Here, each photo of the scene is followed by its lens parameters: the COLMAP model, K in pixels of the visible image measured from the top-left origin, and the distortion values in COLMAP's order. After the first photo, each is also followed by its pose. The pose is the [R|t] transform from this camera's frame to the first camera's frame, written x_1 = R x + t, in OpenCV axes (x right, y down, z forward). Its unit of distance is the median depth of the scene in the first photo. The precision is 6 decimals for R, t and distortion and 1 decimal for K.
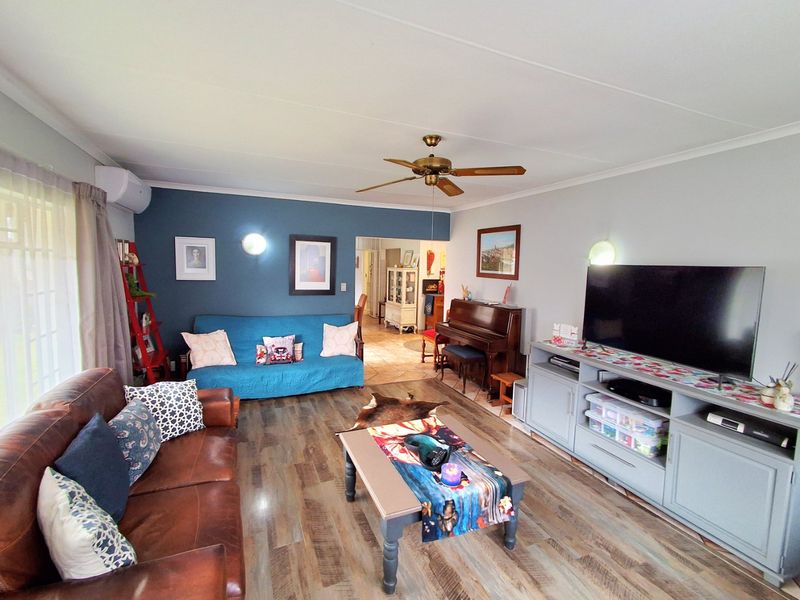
lens RADIAL K [[365.1, 0, 401.9], [0, 365.1, 297.1], [0, 0, 1]] dist [0.006519, -0.006345]
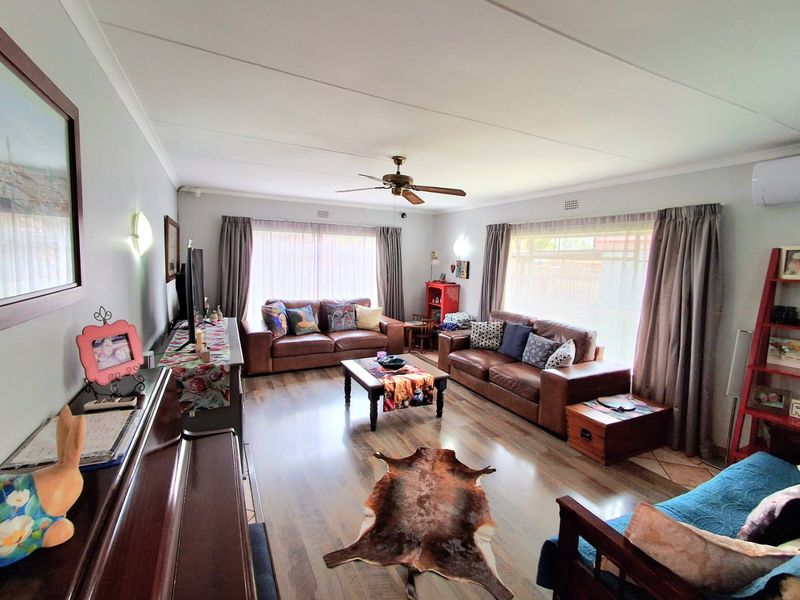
lens RADIAL K [[365.1, 0, 398.2], [0, 365.1, 295.7], [0, 0, 1]] dist [0.006519, -0.006345]
pose [[-0.997032, -0.051836, -0.056916, 0.134350], [-0.062317, 0.977532, 0.201367, -0.214930], [0.045199, 0.204316, -0.977861, 2.252066]]
